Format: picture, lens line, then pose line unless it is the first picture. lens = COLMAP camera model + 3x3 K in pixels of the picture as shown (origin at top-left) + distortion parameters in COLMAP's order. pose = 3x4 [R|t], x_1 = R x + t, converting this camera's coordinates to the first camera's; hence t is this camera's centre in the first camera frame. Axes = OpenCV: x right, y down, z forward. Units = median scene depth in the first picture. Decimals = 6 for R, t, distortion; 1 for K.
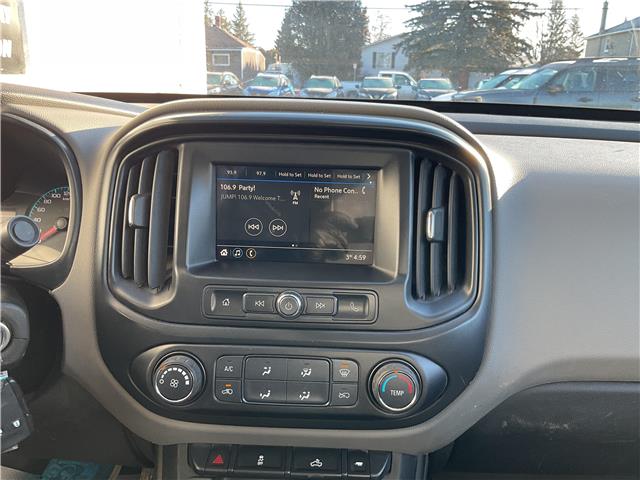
lens RADIAL K [[528.0, 0, 320.2], [0, 528.0, 240.2], [0, 0, 1]] dist [0.080245, -0.148622]
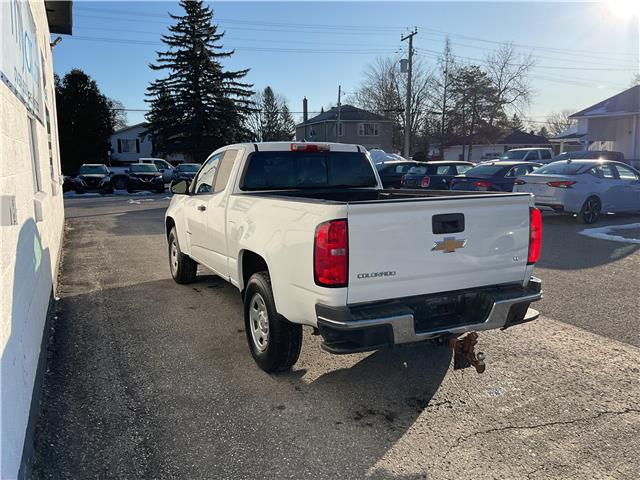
lens RADIAL K [[528.0, 0, 319.5], [0, 528.0, 245.3], [0, 0, 1]] dist [0.080245, -0.148622]
pose [[0.887609, -0.102844, 0.448969, -0.059938], [0.160990, 0.982545, -0.093207, 0.033855], [-0.431547, 0.155011, 0.888673, -0.138779]]
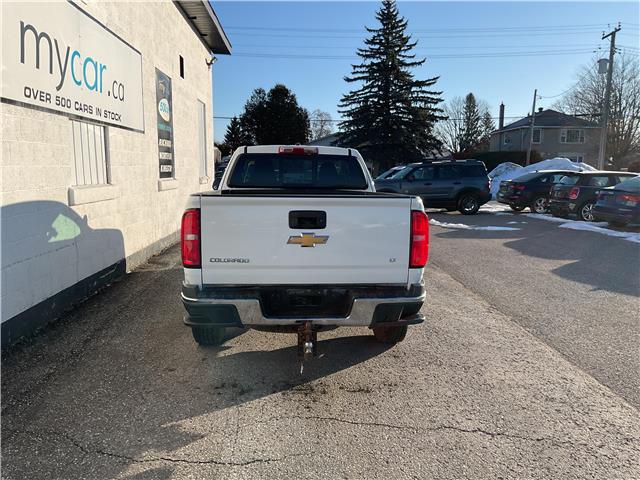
lens RADIAL K [[528.0, 0, 319.1], [0, 528.0, 245.1], [0, 0, 1]] dist [0.080245, -0.148622]
pose [[0.995017, -0.026401, 0.096150, -0.011270], [0.040356, 0.988428, -0.146222, 0.043138], [-0.091177, 0.149374, 0.984568, -0.160565]]
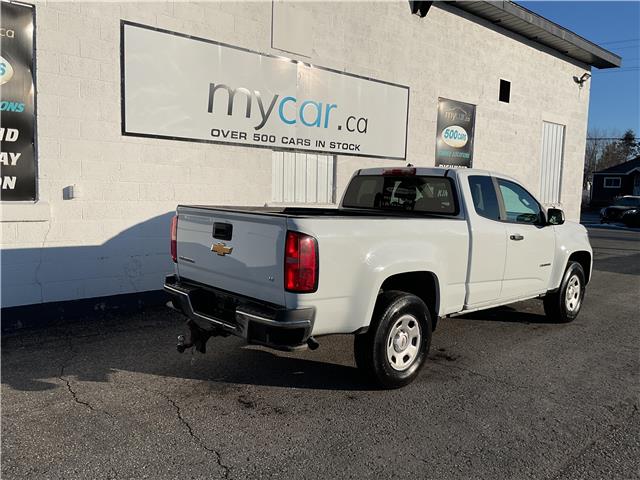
lens RADIAL K [[528.0, 0, 319.3], [0, 528.0, 240.6], [0, 0, 1]] dist [0.080245, -0.148622]
pose [[0.704981, 0.071693, -0.705593, 0.077401], [-0.220002, 0.967908, -0.121465, 0.035654], [0.674241, 0.240863, 0.698129, -0.130324]]
